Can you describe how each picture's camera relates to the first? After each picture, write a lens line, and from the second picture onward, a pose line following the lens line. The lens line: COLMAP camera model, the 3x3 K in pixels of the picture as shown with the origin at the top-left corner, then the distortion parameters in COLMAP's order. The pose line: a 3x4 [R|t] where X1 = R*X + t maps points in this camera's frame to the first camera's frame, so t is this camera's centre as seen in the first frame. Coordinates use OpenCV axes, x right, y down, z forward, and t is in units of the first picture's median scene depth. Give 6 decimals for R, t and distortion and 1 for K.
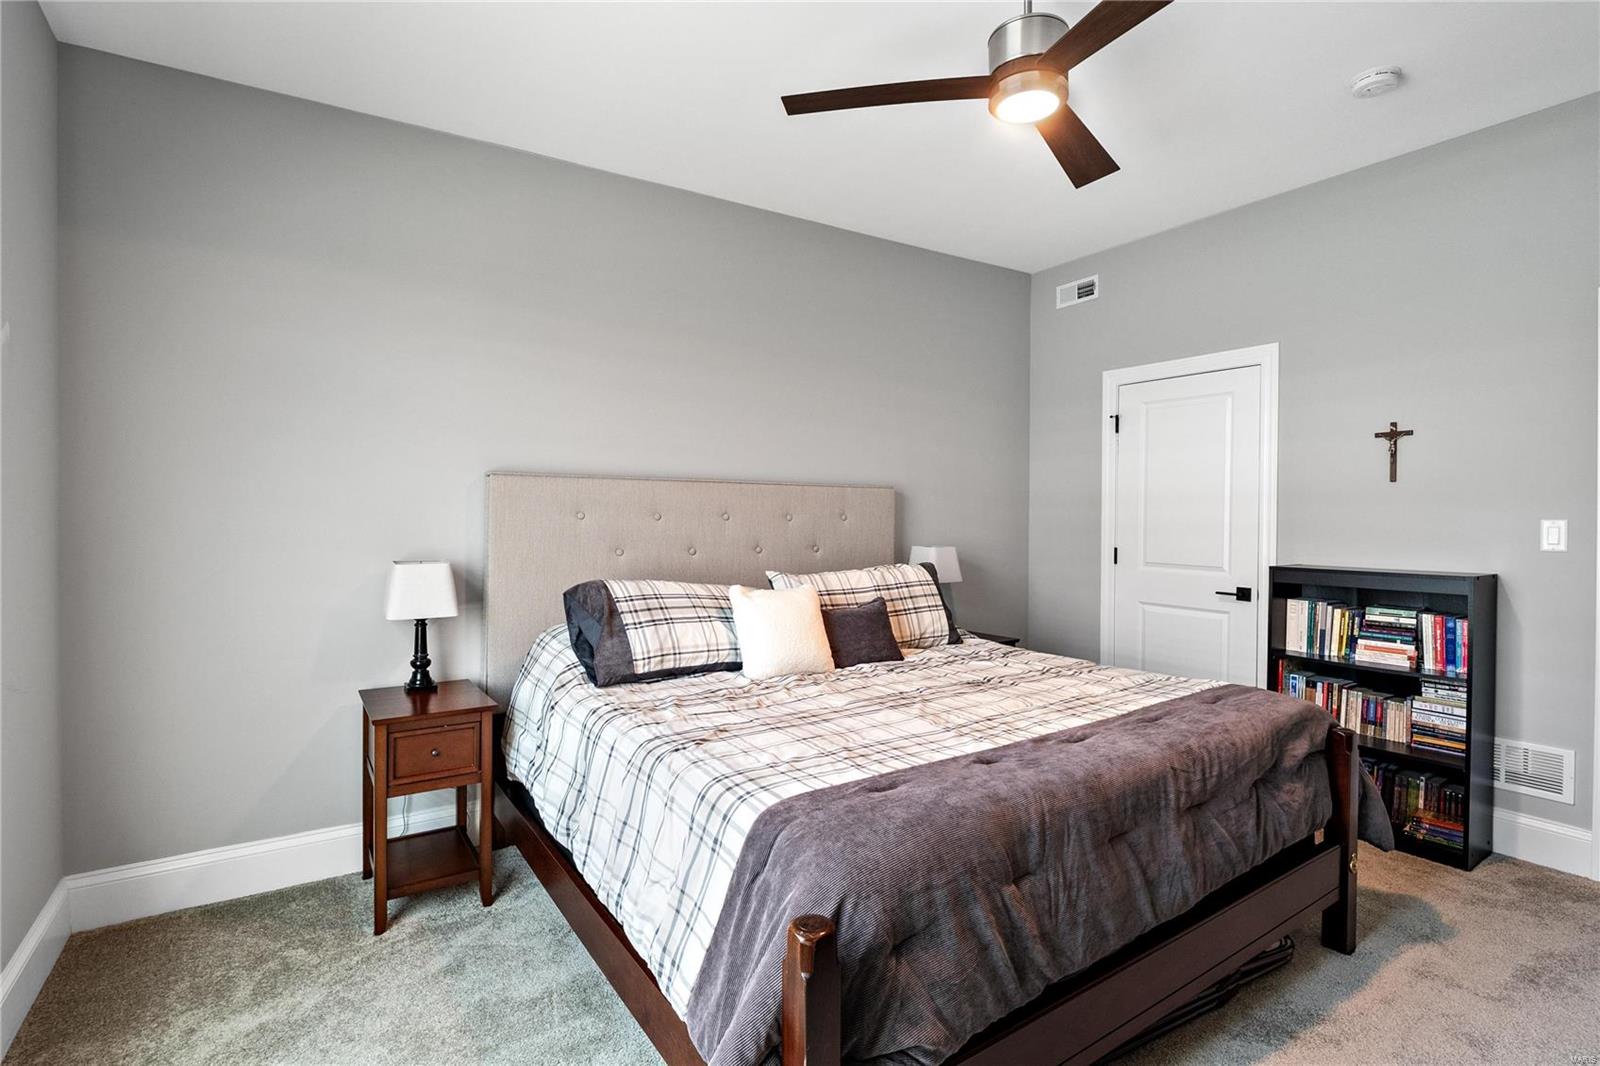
lens RADIAL K [[757.3, 0, 798.3], [0, 757.3, 520.1], [0, 0, 1]] dist [-0.012167, -0.000718]
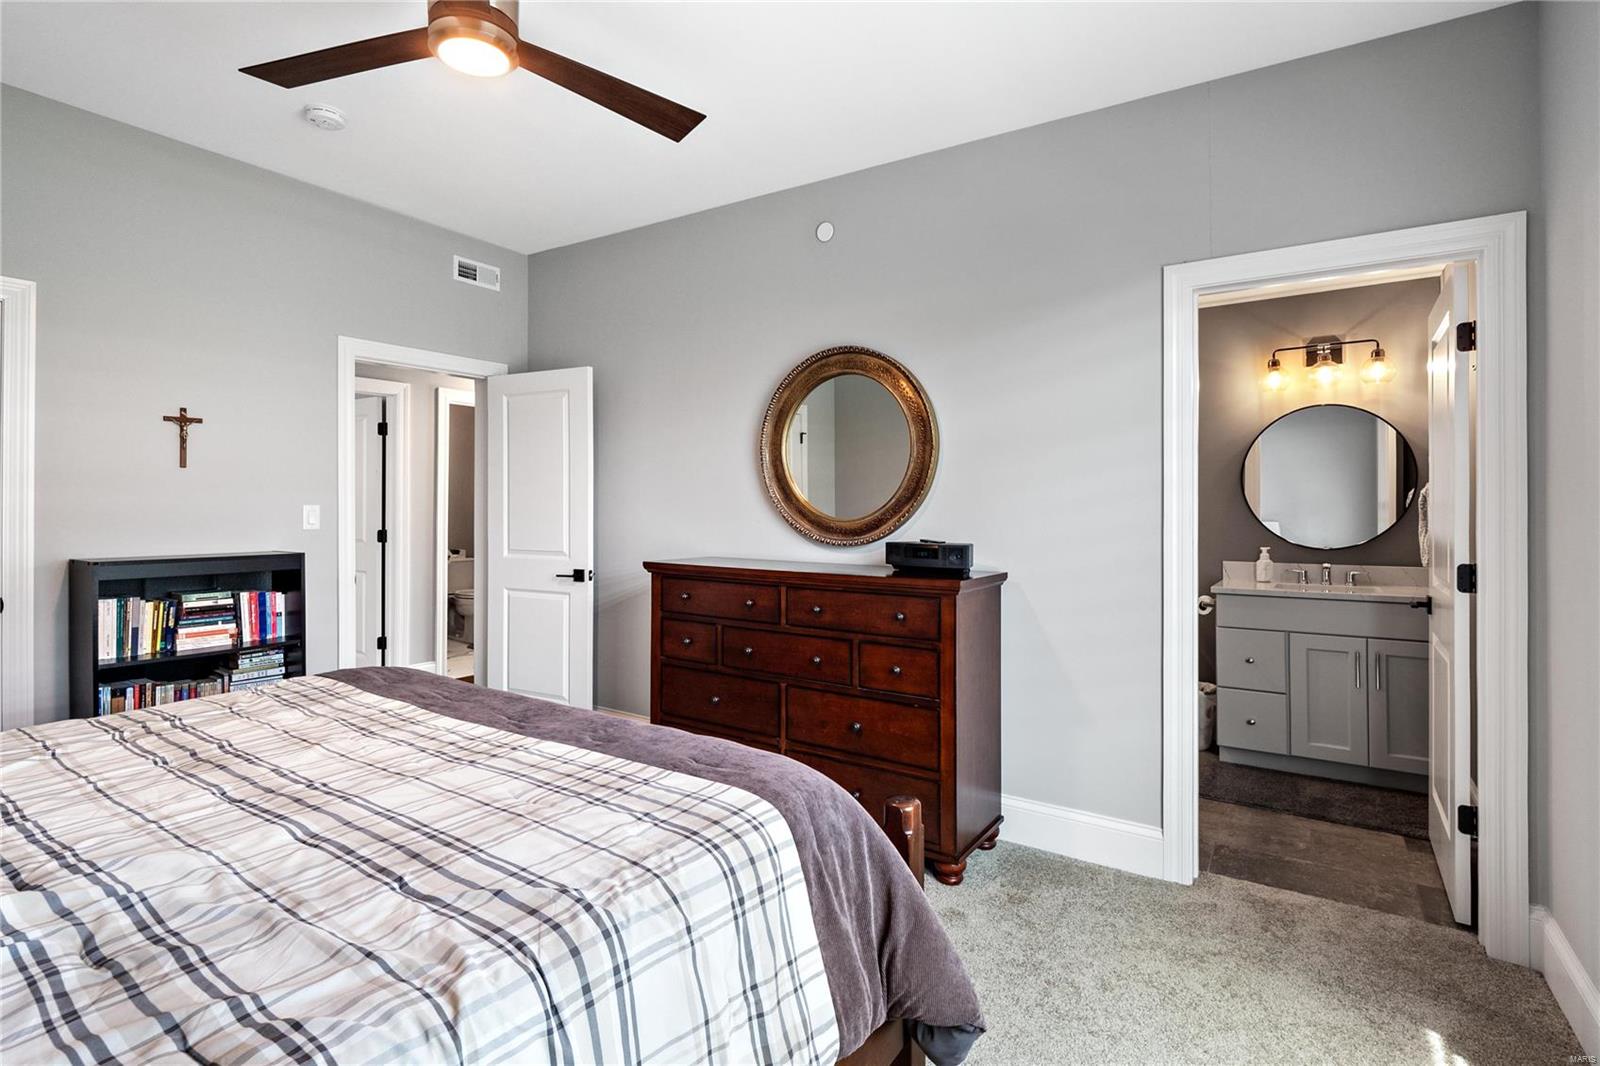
lens RADIAL K [[742.9, 0, 796.0], [0, 742.9, 495.6], [0, 0, 1]] dist [-0.004933, -0.000619]
pose [[-0.365433, 0.007955, 0.930804, -0.445052], [-0.001117, 0.999959, -0.008984, -0.005623], [-0.930837, -0.004323, -0.365409, 0.629389]]
